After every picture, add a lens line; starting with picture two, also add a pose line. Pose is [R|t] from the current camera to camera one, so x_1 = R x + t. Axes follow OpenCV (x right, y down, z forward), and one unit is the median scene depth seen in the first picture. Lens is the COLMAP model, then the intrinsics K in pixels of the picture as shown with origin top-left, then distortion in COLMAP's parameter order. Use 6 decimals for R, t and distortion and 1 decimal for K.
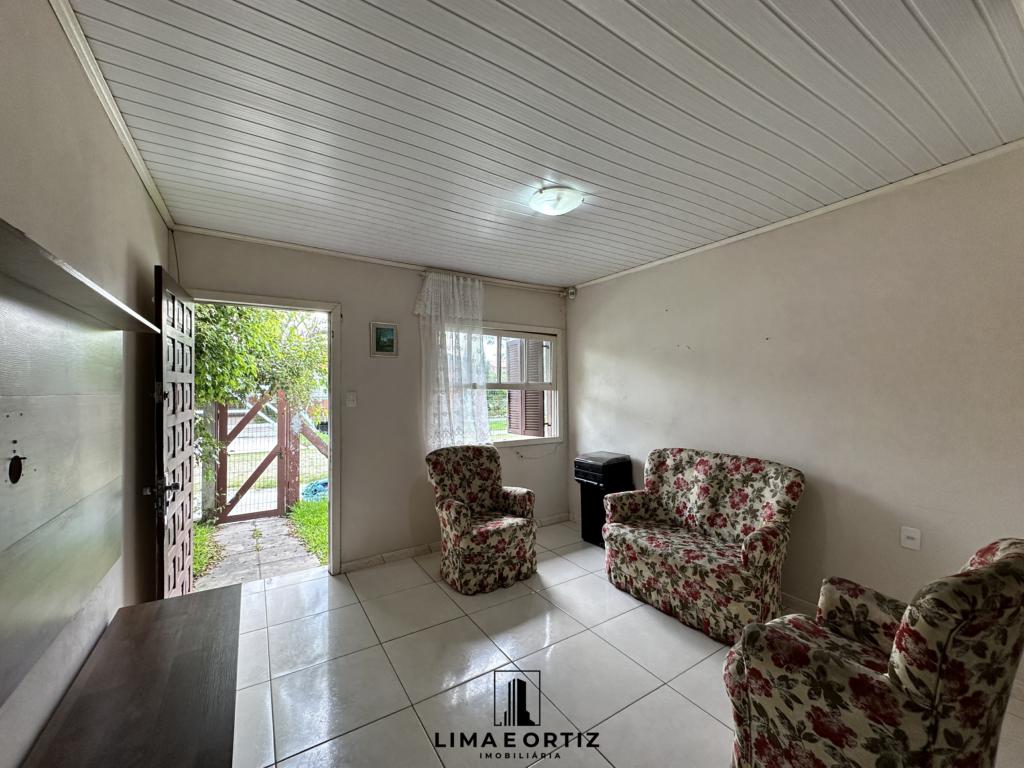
lens RADIAL K [[408.7, 0, 512.6], [0, 408.7, 382.7], [0, 0, 1]] dist [-0.003431, 0.000950]
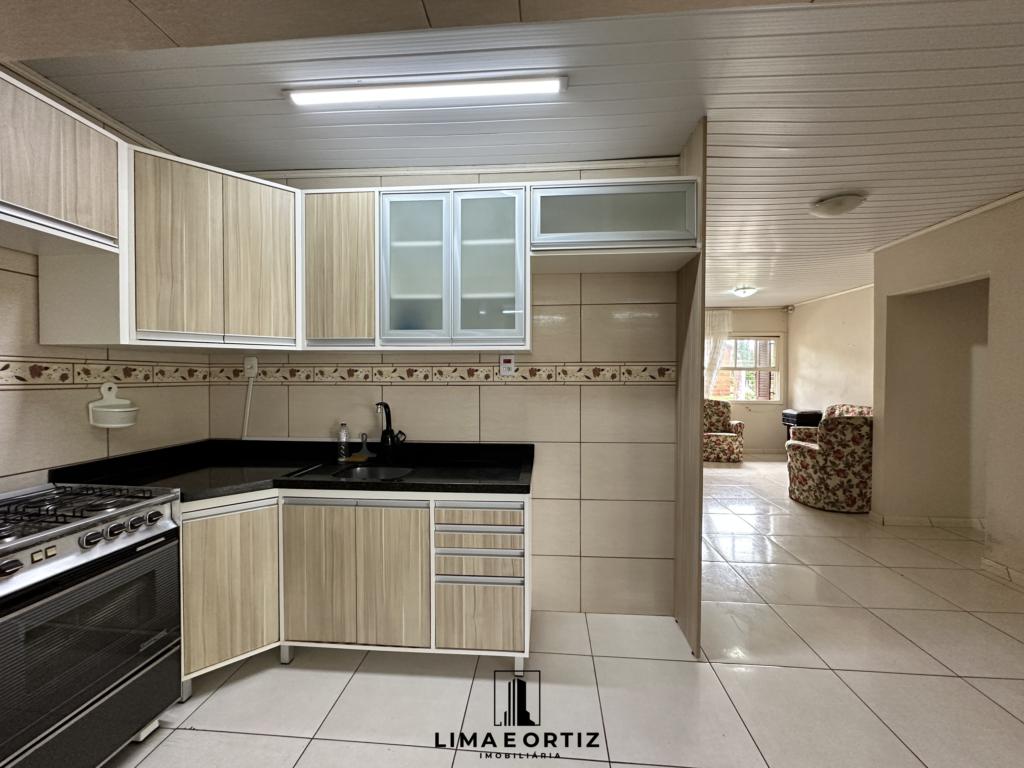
lens RADIAL K [[408.7, 0, 512.6], [0, 408.7, 382.7], [0, 0, 1]] dist [-0.003431, 0.000950]
pose [[0.799103, 0.017754, -0.600931, 0.353694], [0.004733, 0.999347, 0.035818, 0.000876], [0.601175, -0.031466, 0.798498, -1.333720]]
